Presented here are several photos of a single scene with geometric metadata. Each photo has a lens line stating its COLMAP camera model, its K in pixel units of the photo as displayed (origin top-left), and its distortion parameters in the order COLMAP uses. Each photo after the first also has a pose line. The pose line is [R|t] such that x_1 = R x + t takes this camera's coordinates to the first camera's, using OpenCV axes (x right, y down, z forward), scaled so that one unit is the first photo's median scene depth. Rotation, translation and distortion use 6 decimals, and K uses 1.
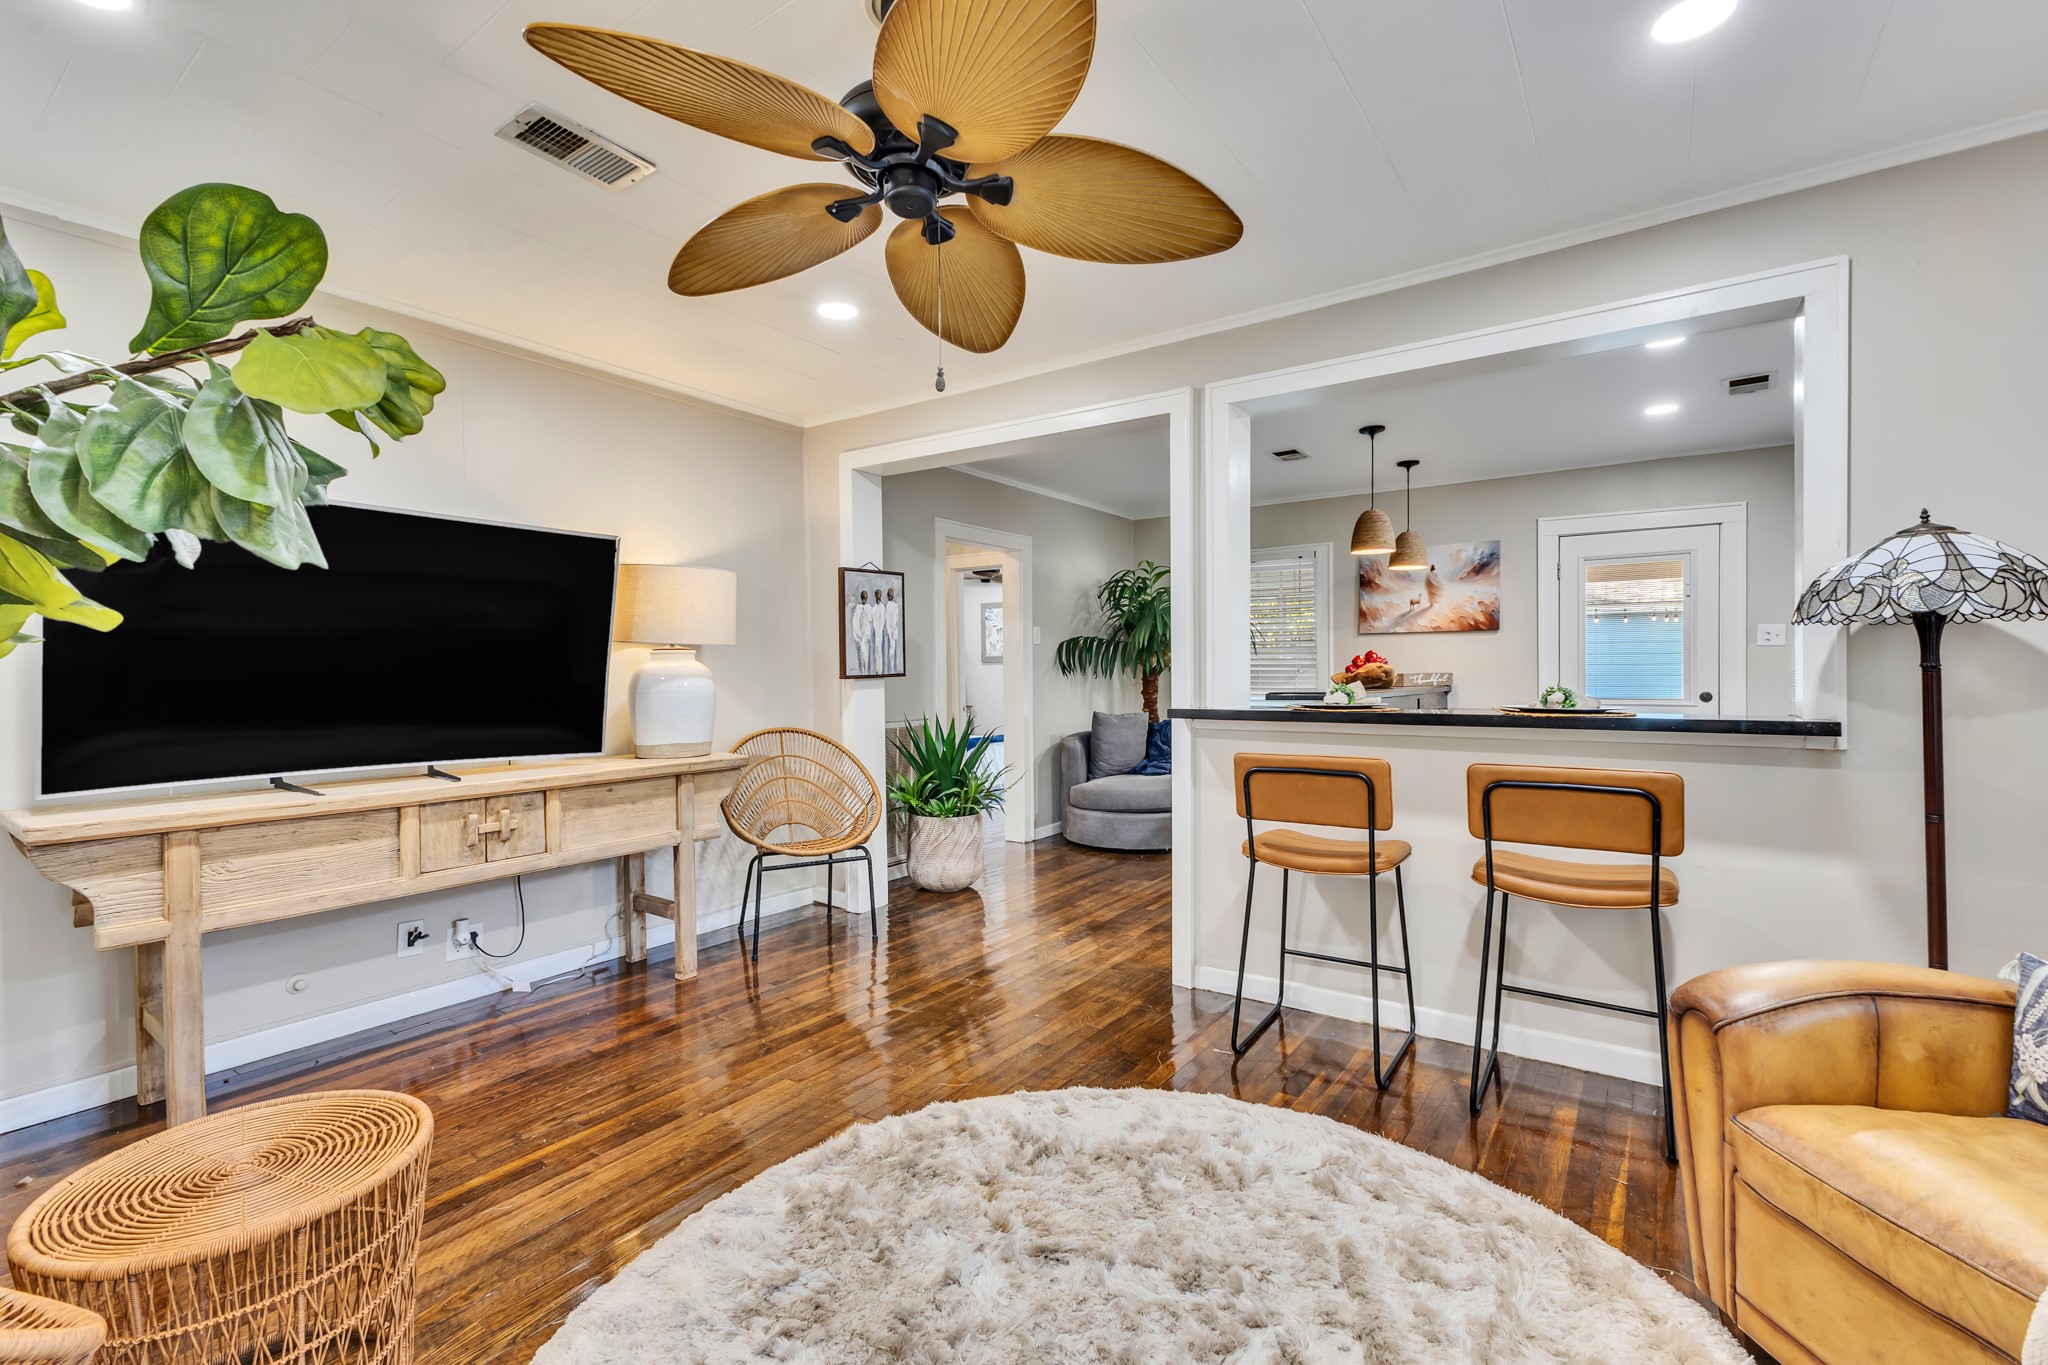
lens RADIAL K [[879.2, 0, 1022.0], [0, 879.2, 677.7], [0, 0, 1]] dist [0.013915, -0.003851]
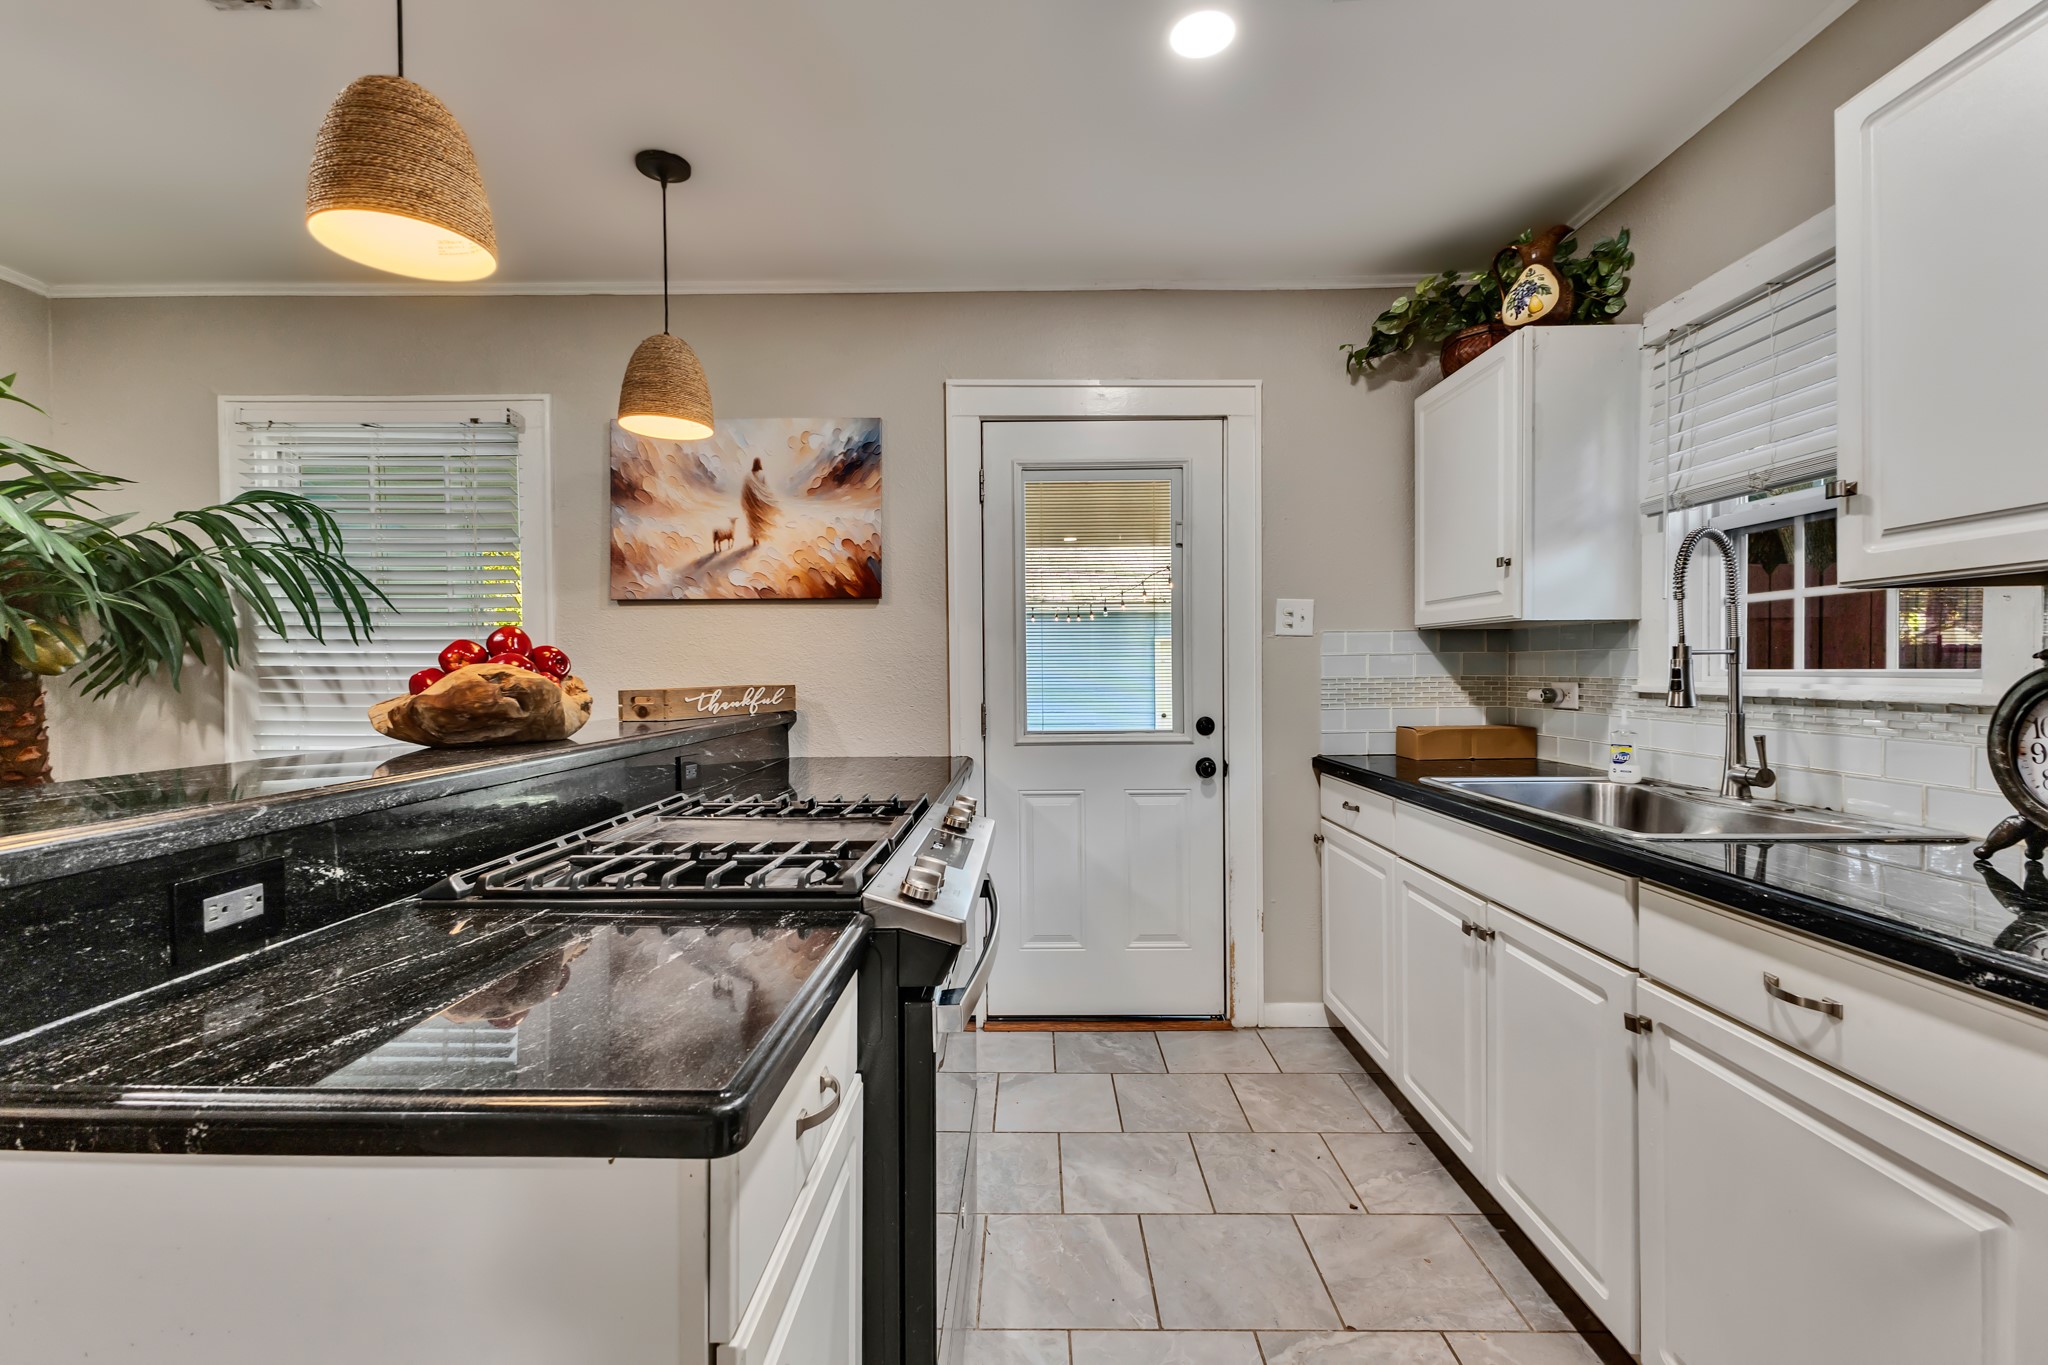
lens RADIAL K [[879.2, 0, 1021.1], [0, 879.2, 677.7], [0, 0, 1]] dist [0.013915, -0.003851]
pose [[0.822067, -0.006114, 0.569358, 0.418864], [0.006715, 0.999977, 0.001043, -0.011960], [-0.569351, 0.002966, 0.822089, 0.708972]]
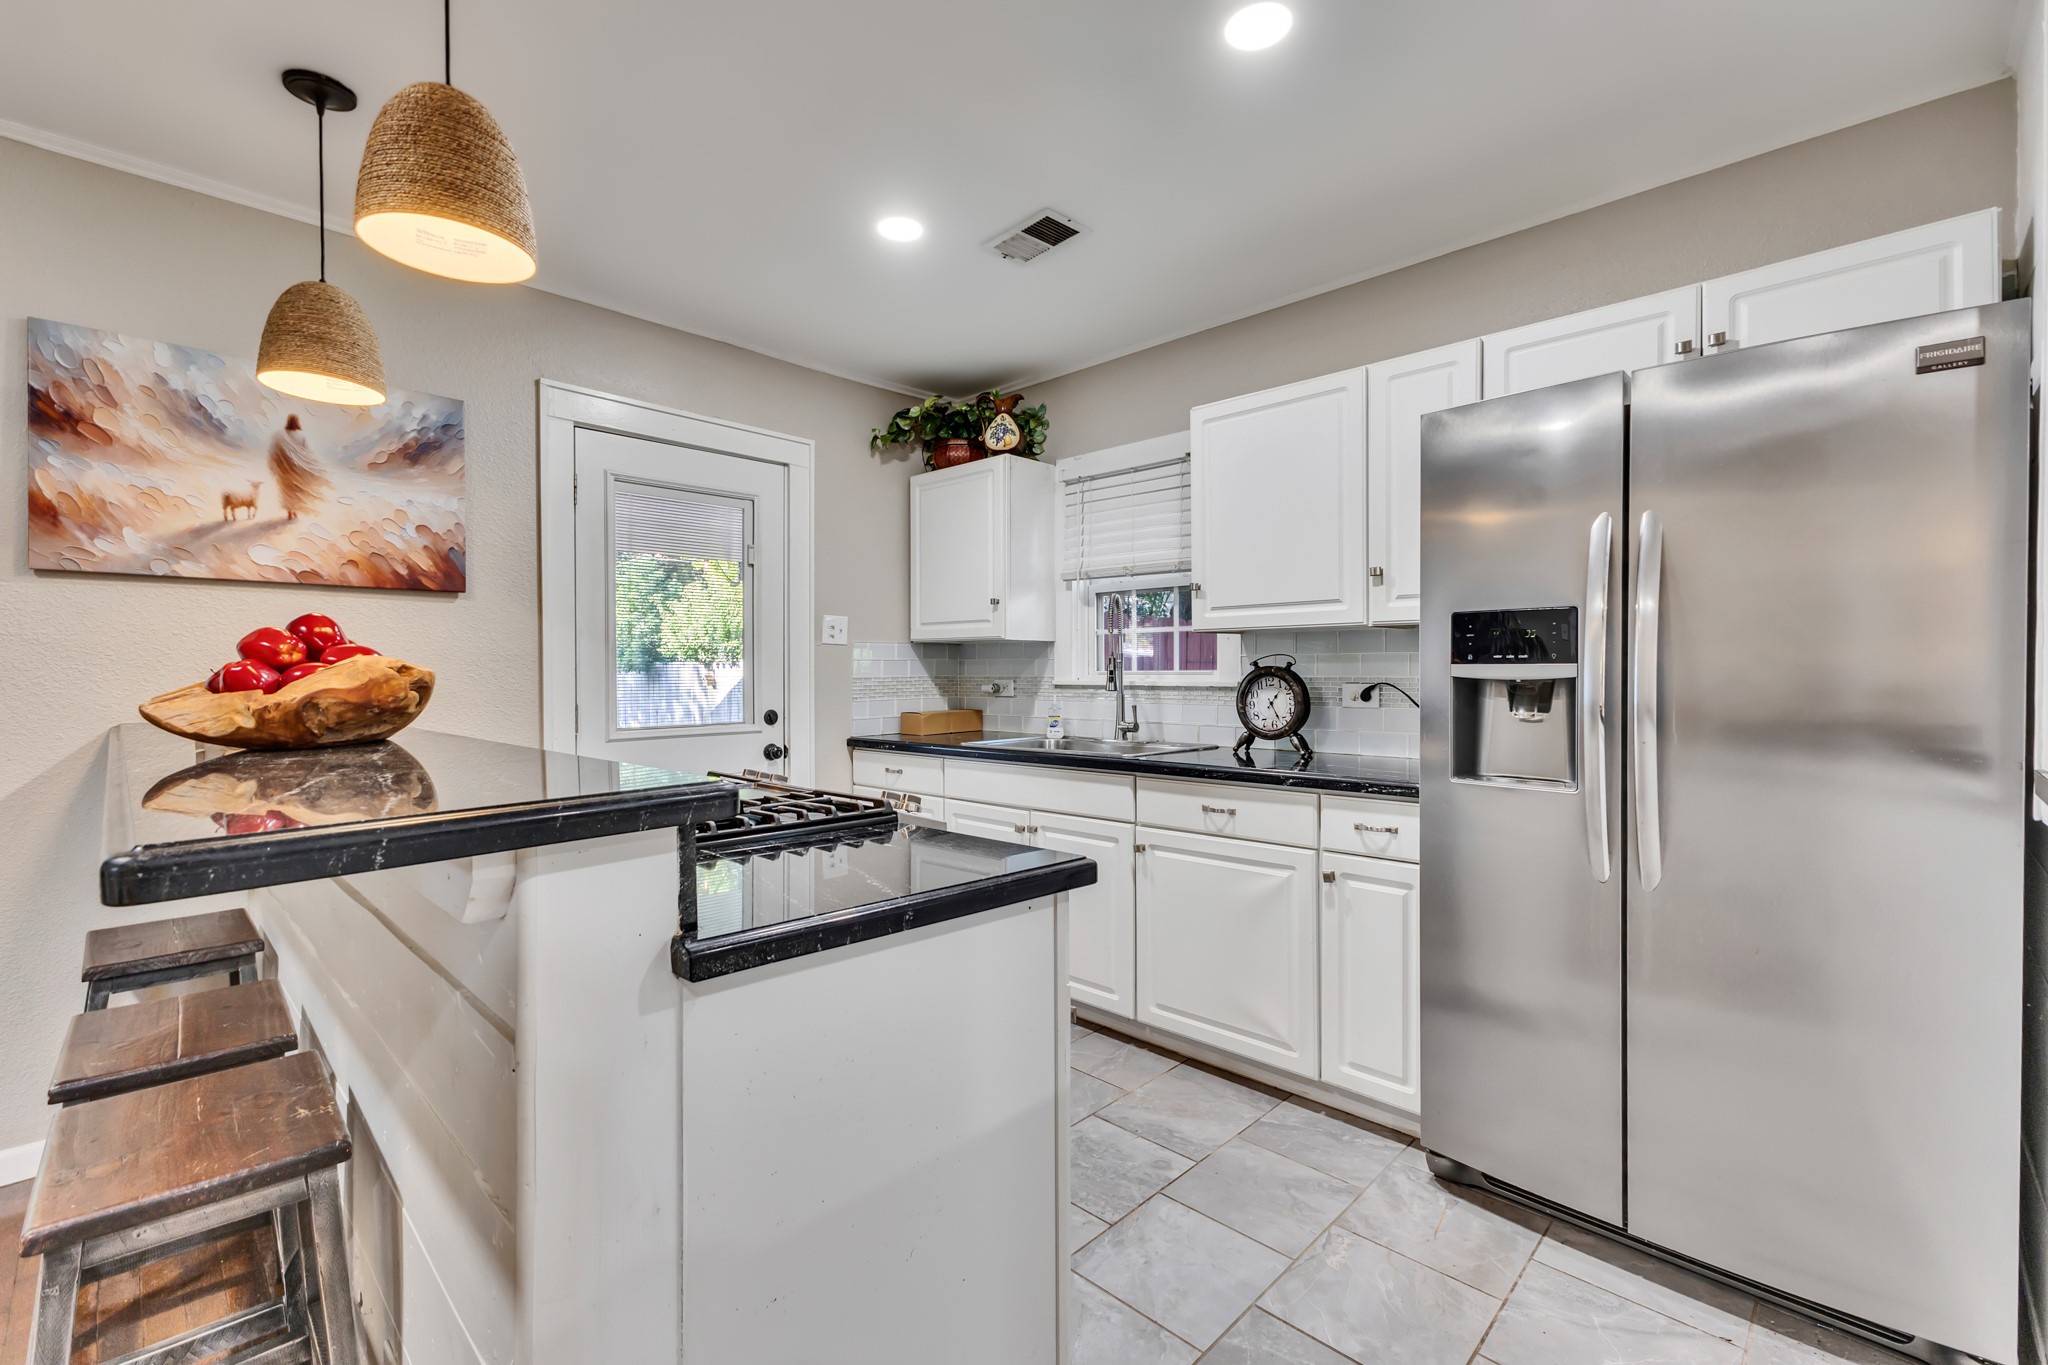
lens RADIAL K [[879.2, 0, 1023.4], [0, 879.2, 677.3], [0, 0, 1]] dist [0.013915, -0.003851]
pose [[0.153033, -0.002065, 0.988219, 0.160070], [0.009312, 0.999956, 0.000648, -0.008765], [-0.988177, 0.009103, 0.153045, 0.824620]]
